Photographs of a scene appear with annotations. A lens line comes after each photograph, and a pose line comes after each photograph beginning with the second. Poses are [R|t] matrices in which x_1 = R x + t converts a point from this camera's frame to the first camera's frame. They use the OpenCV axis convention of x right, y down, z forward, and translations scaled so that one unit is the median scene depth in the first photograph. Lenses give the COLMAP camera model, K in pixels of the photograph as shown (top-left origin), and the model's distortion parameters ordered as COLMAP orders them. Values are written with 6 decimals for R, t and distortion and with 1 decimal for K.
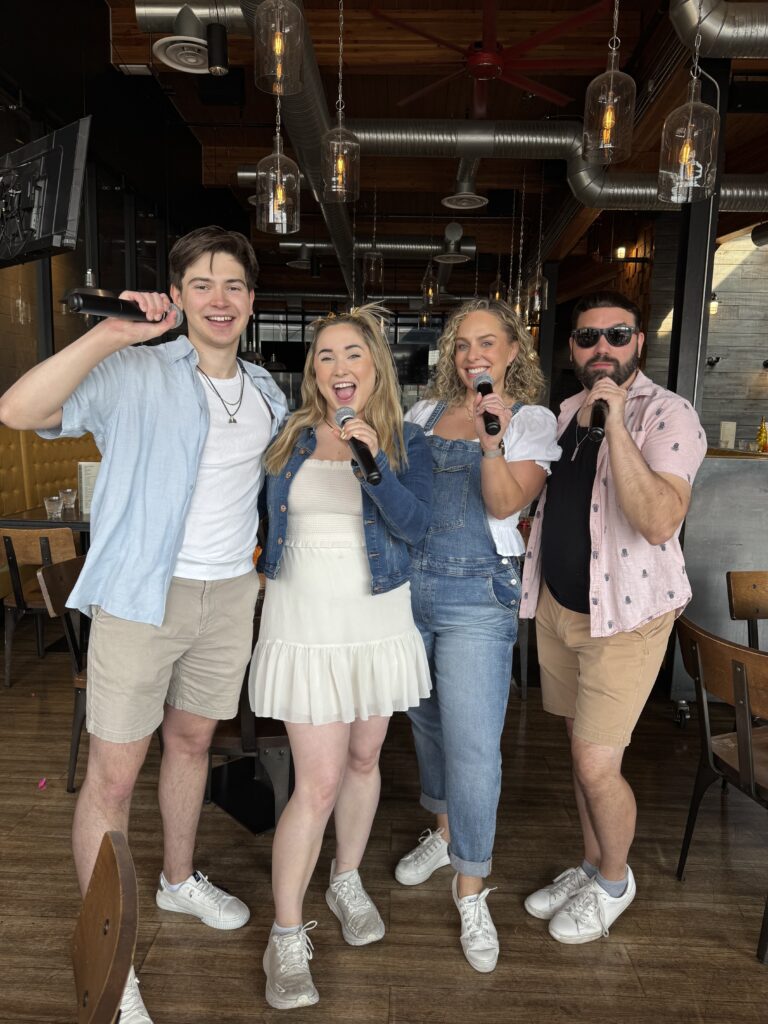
lens RADIAL K [[736.5, 0, 385.2], [0, 736.5, 512.6], [0, 0, 1]] dist [0.002958, -0.010567]
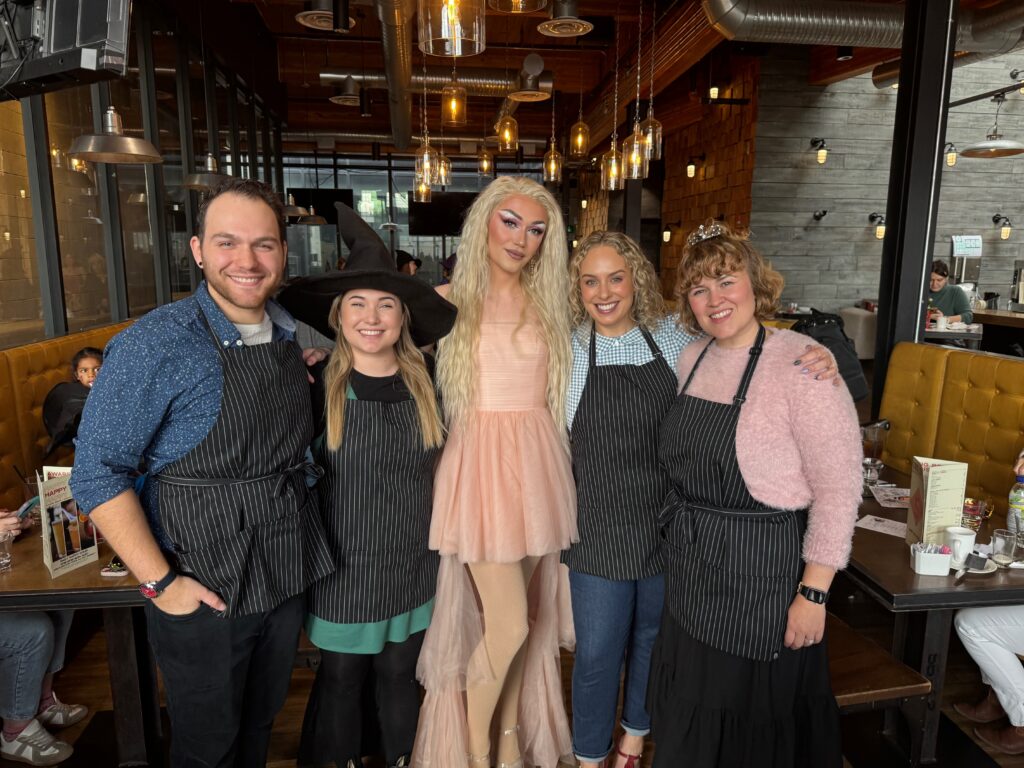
lens RADIAL K [[736.5, 0, 510.4], [0, 736.5, 383.5], [0, 0, 1]] dist [0.002958, -0.010567]
pose [[0.987386, -0.042581, 0.152501, -0.083605], [0.036130, 0.998341, 0.044826, -0.050978], [-0.154157, -0.038751, 0.987286, 0.145381]]
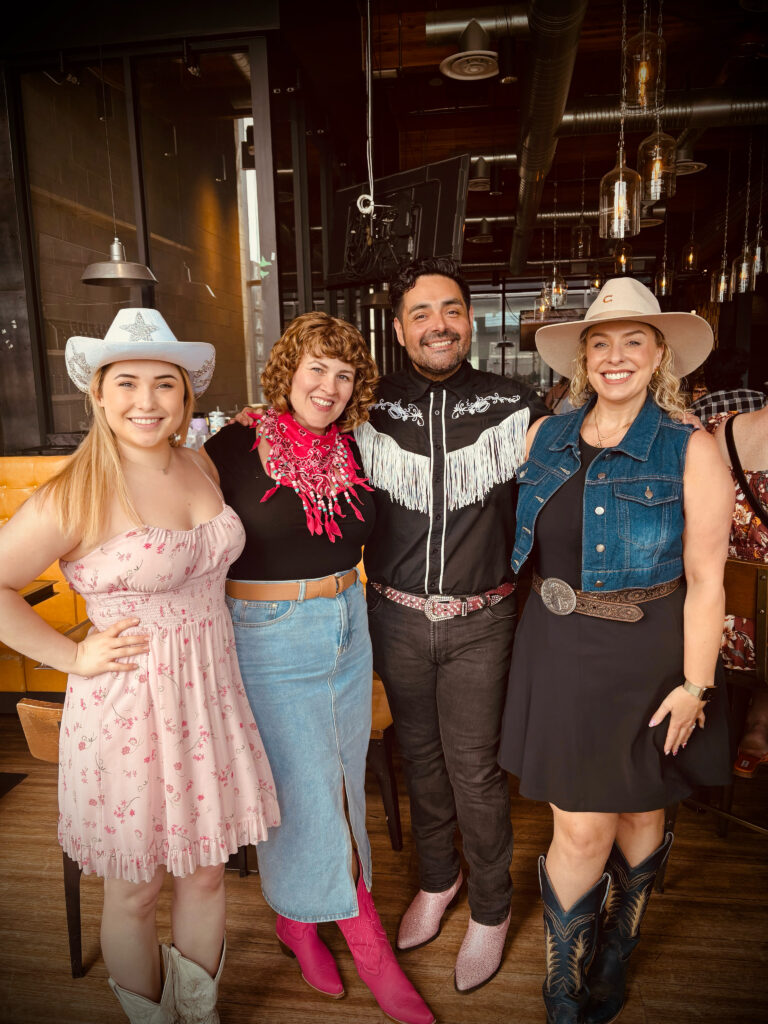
lens RADIAL K [[769.9, 0, 385.3], [0, 769.9, 511.7], [0, 0, 1]] dist [0.000992, 0.004269]
pose [[0.992254, -0.027901, -0.121051, -0.148449], [0.032758, 0.998728, 0.038320, -0.012375], [0.119827, -0.041988, 0.991906, -0.081116]]
